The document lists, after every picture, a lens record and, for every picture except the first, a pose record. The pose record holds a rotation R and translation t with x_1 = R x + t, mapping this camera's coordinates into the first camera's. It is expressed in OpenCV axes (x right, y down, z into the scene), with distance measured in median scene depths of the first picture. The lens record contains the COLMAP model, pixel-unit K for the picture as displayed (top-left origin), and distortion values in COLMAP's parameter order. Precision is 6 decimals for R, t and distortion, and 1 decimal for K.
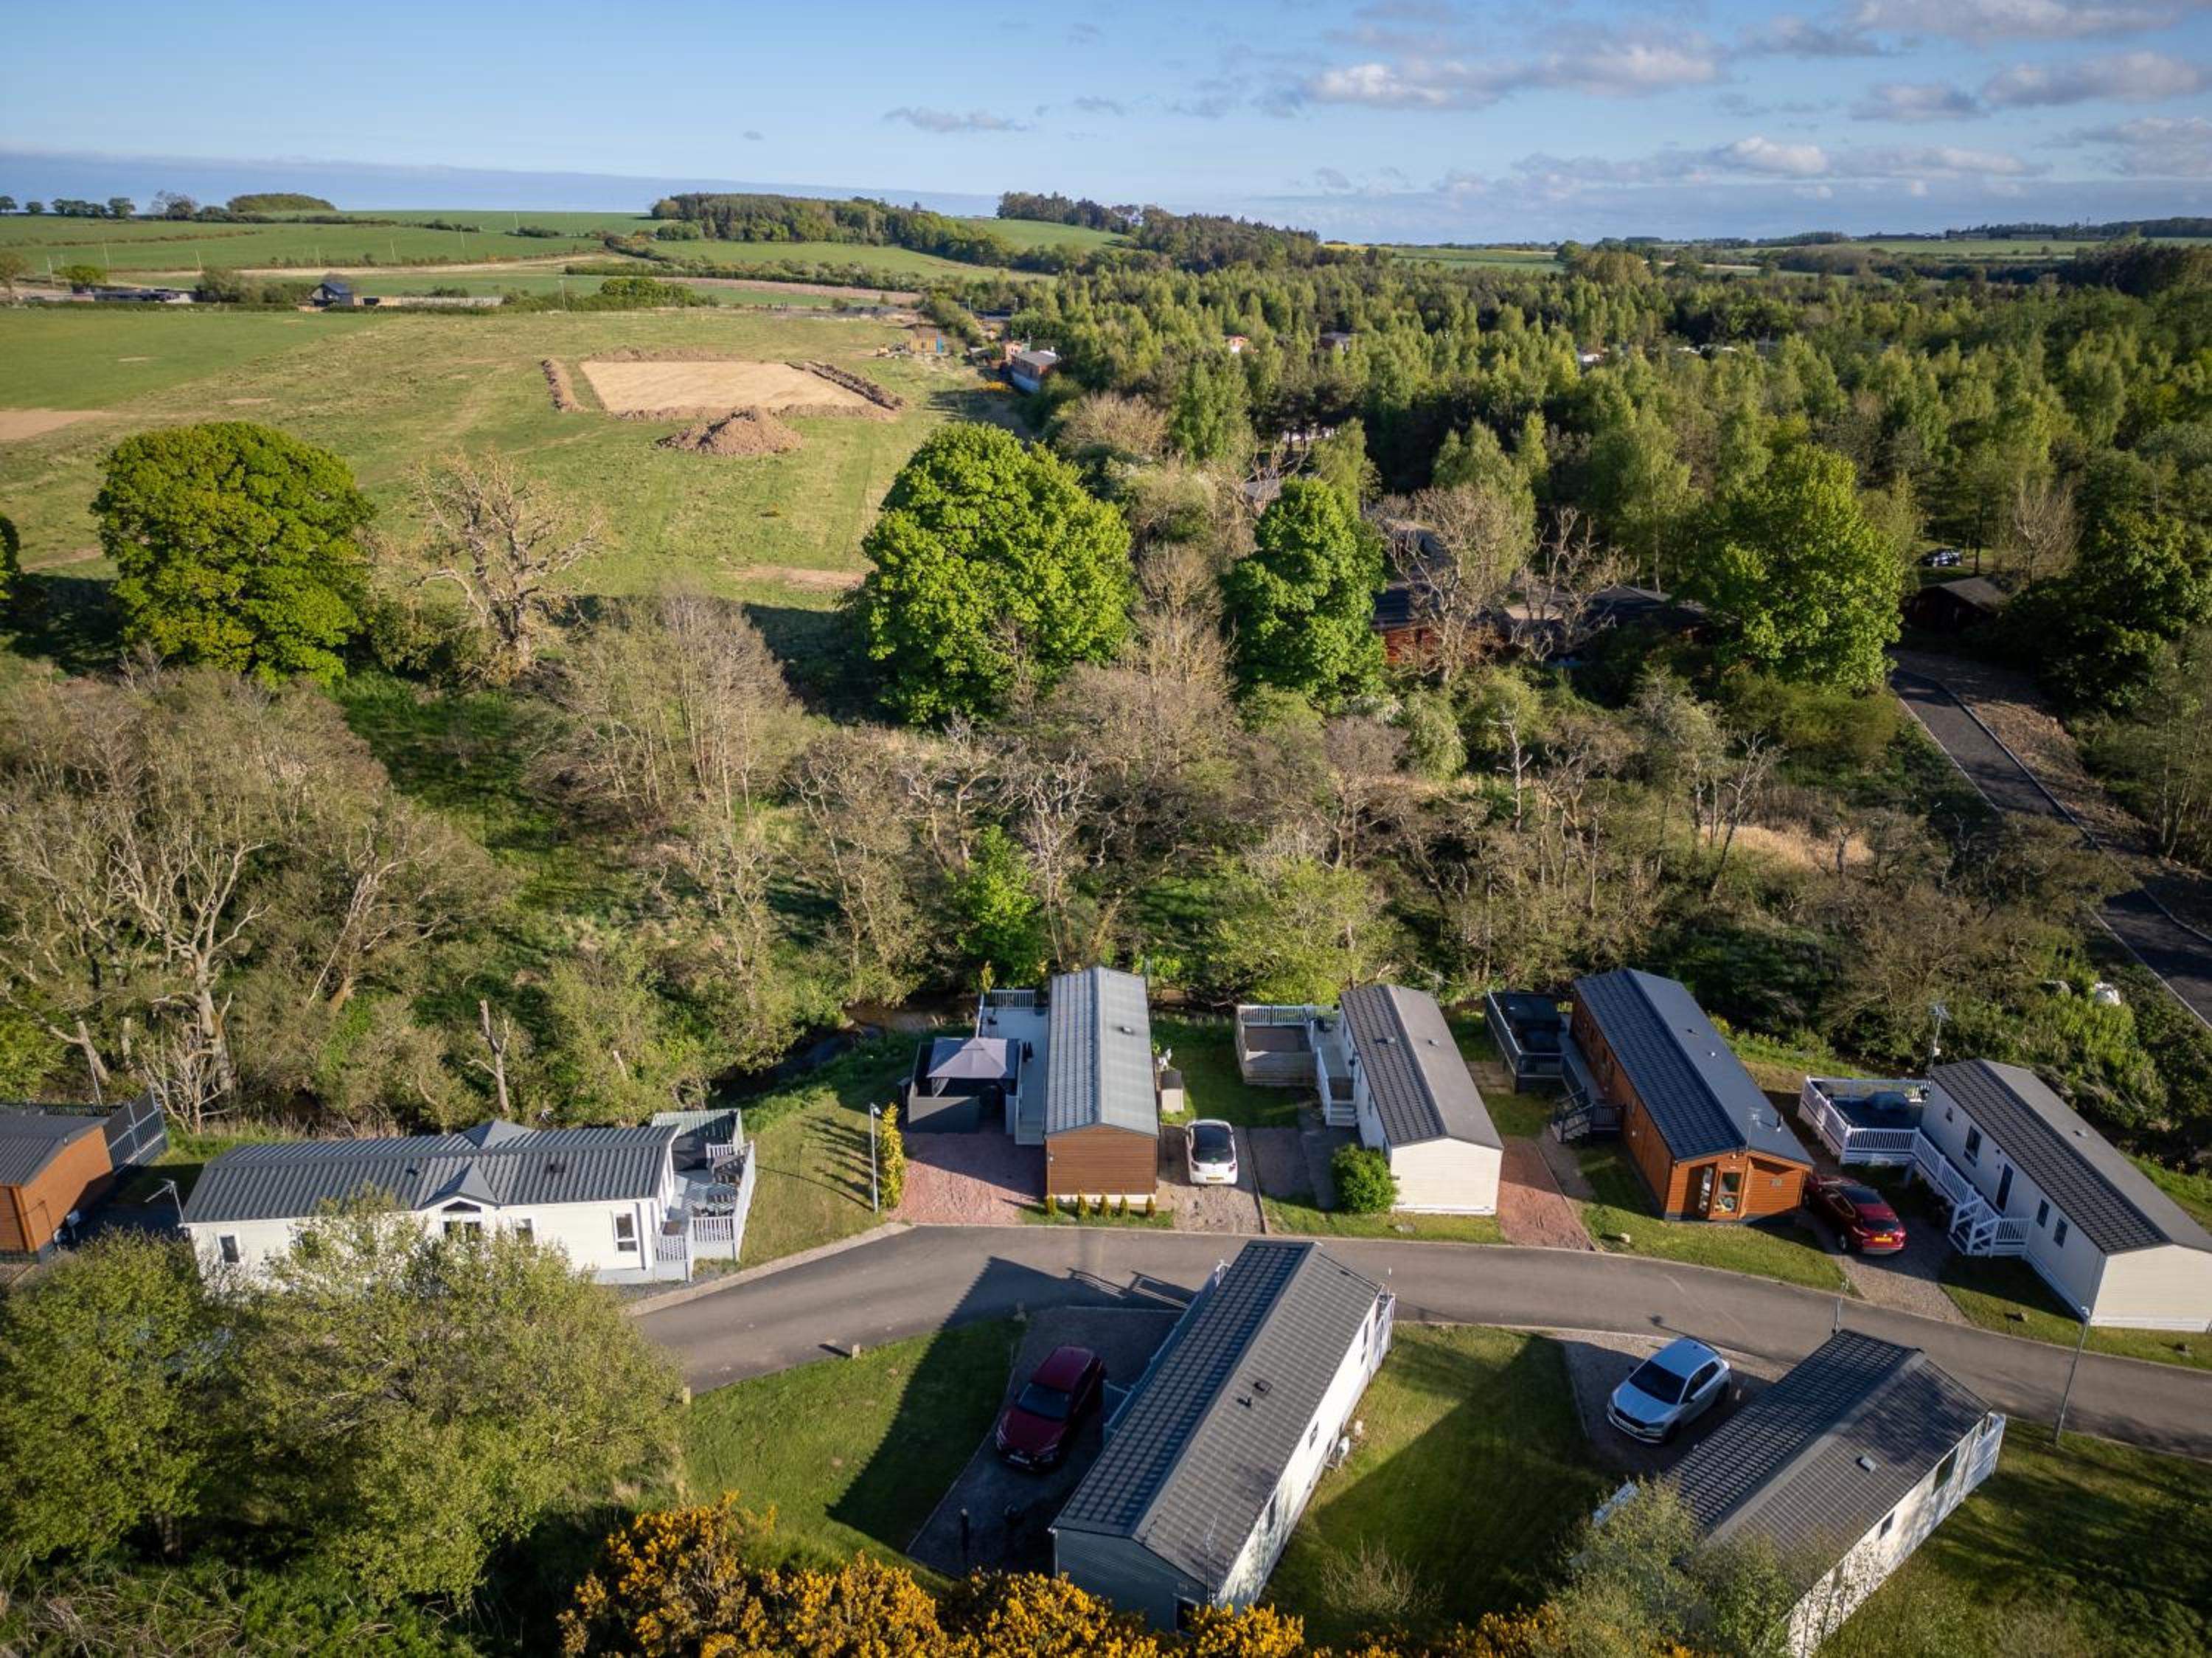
lens RADIAL K [[1535.9, 0, 1106.0], [0, 1535.9, 829.0], [0, 0, 1]] dist [0.080878, -0.072998]
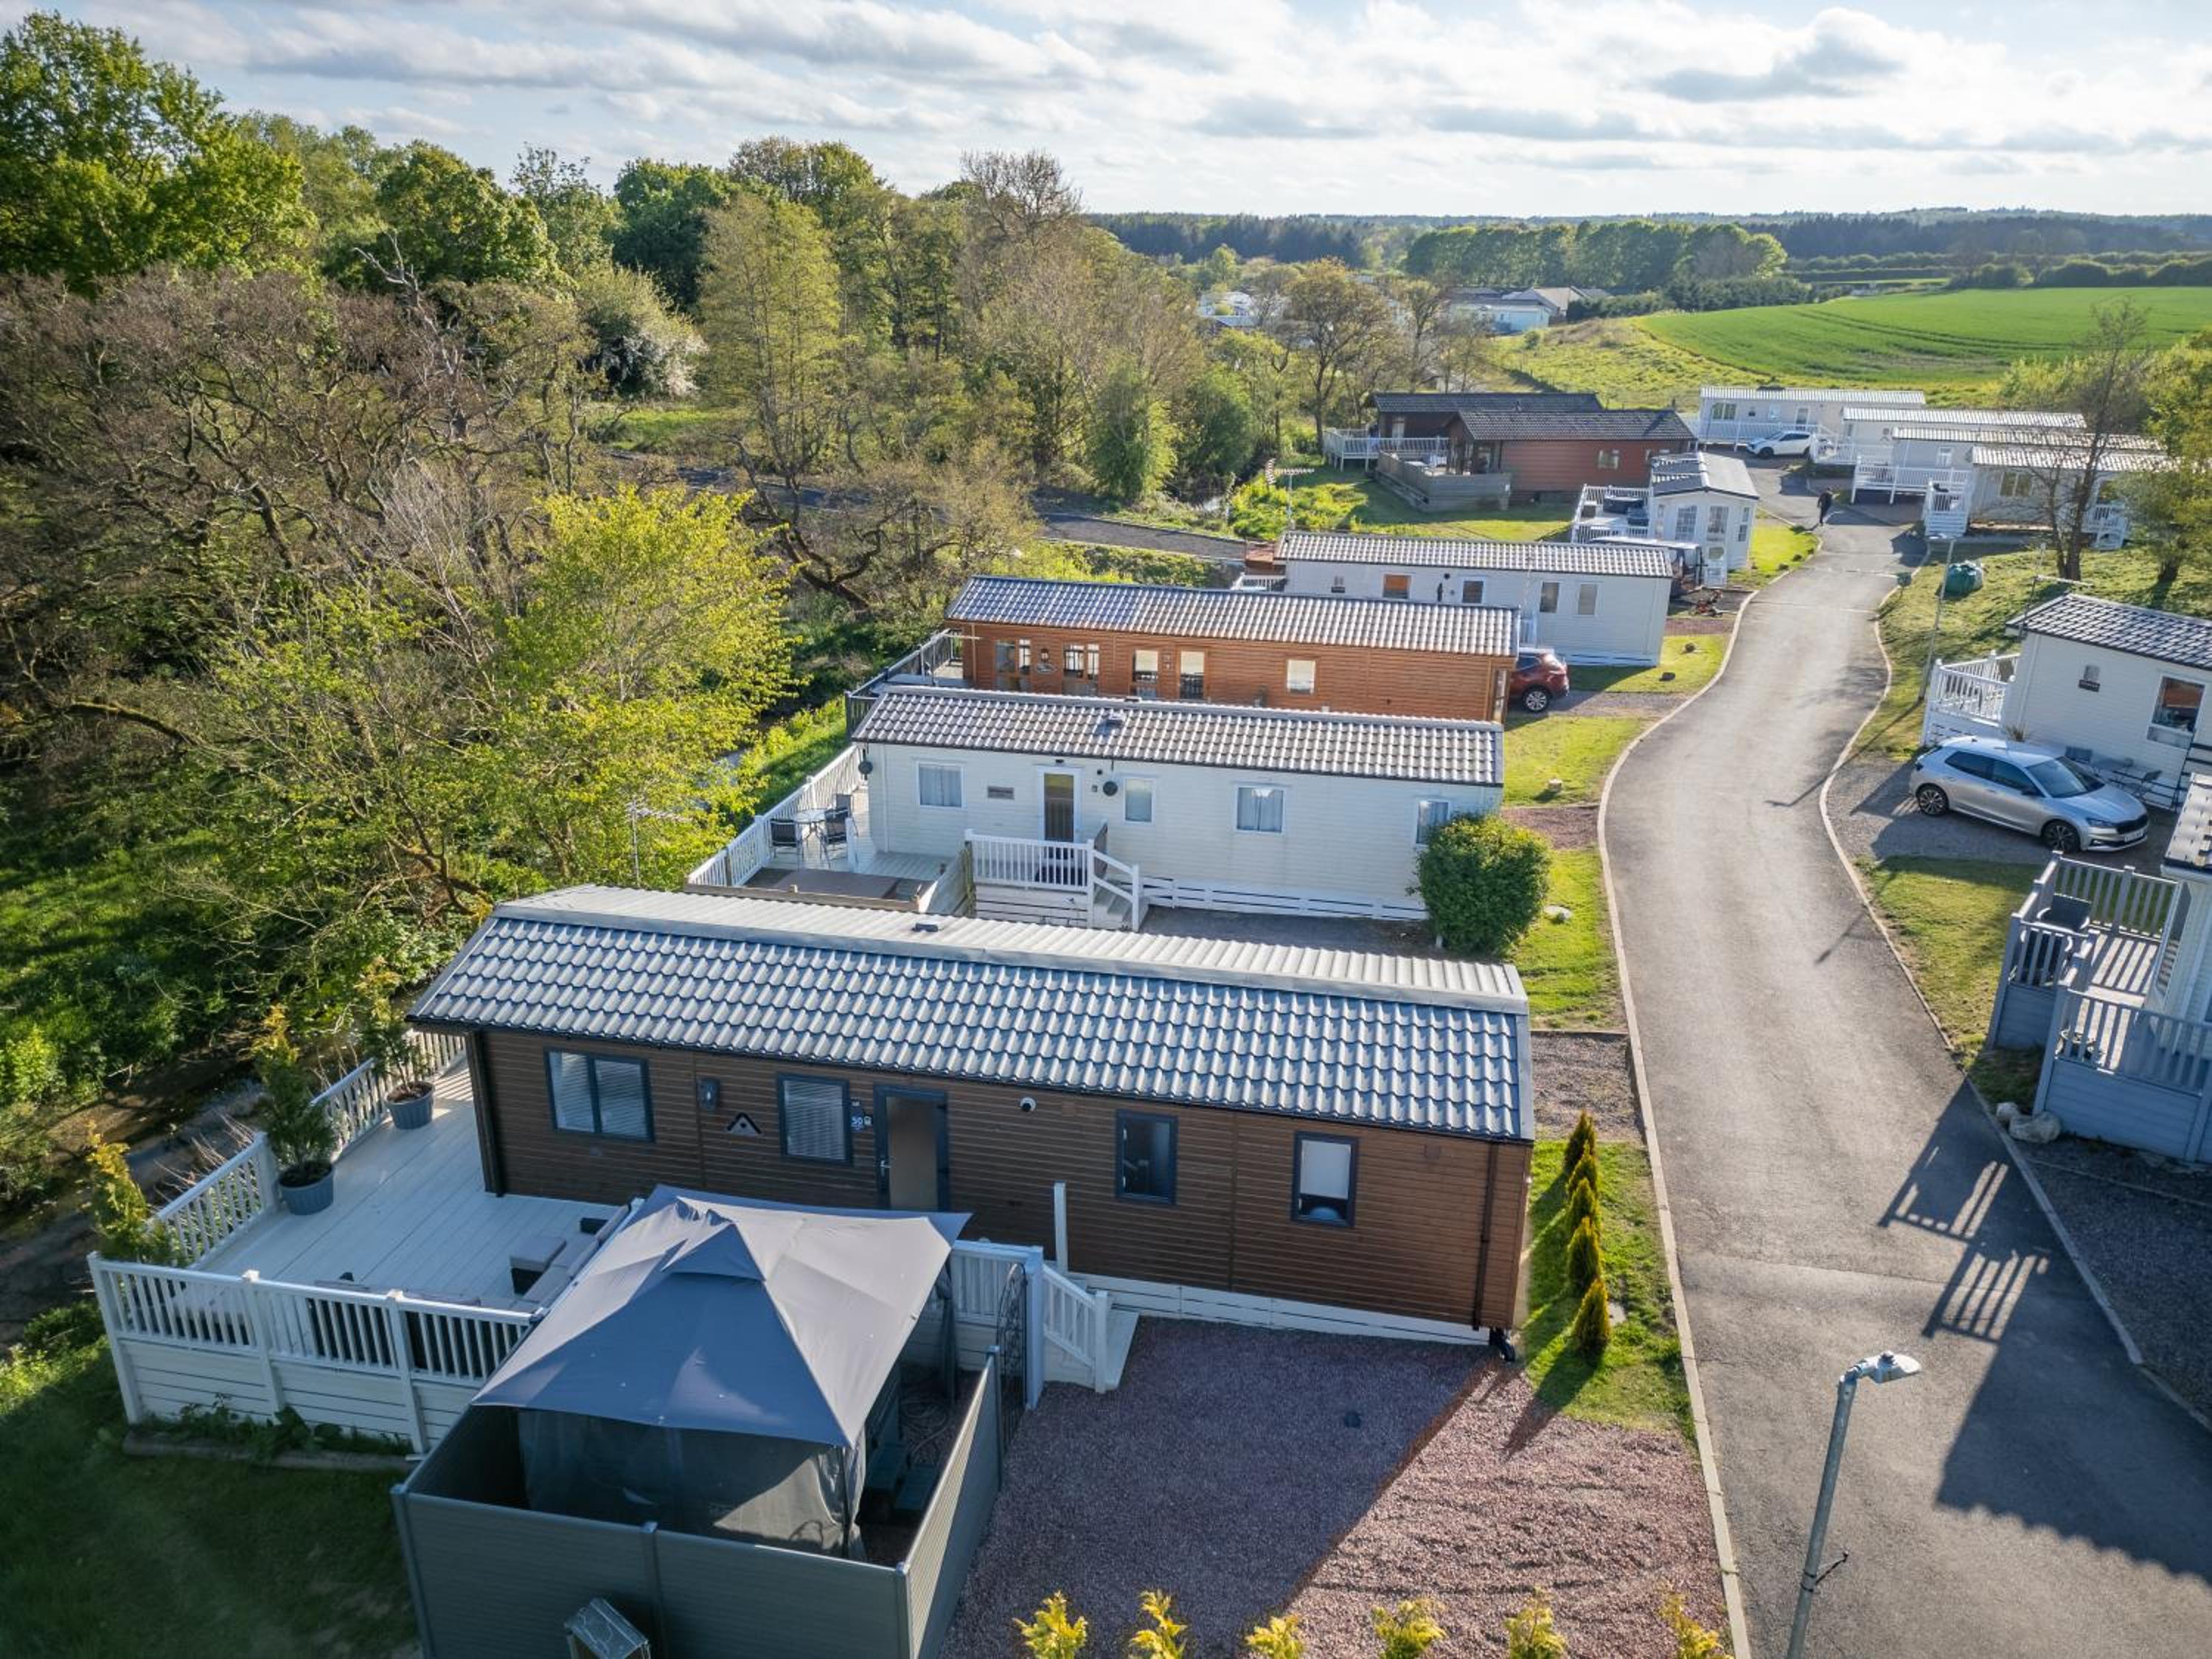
lens RADIAL K [[1535.7, 0, 1106.0], [0, 1535.7, 829.5], [0, 0, 1]] dist [0.080878, -0.072998]
pose [[0.201847, -0.349653, 0.914877, -0.205265], [0.345172, 0.899567, 0.267647, 0.032130], [-0.916577, 0.261767, 0.302266, 0.683218]]
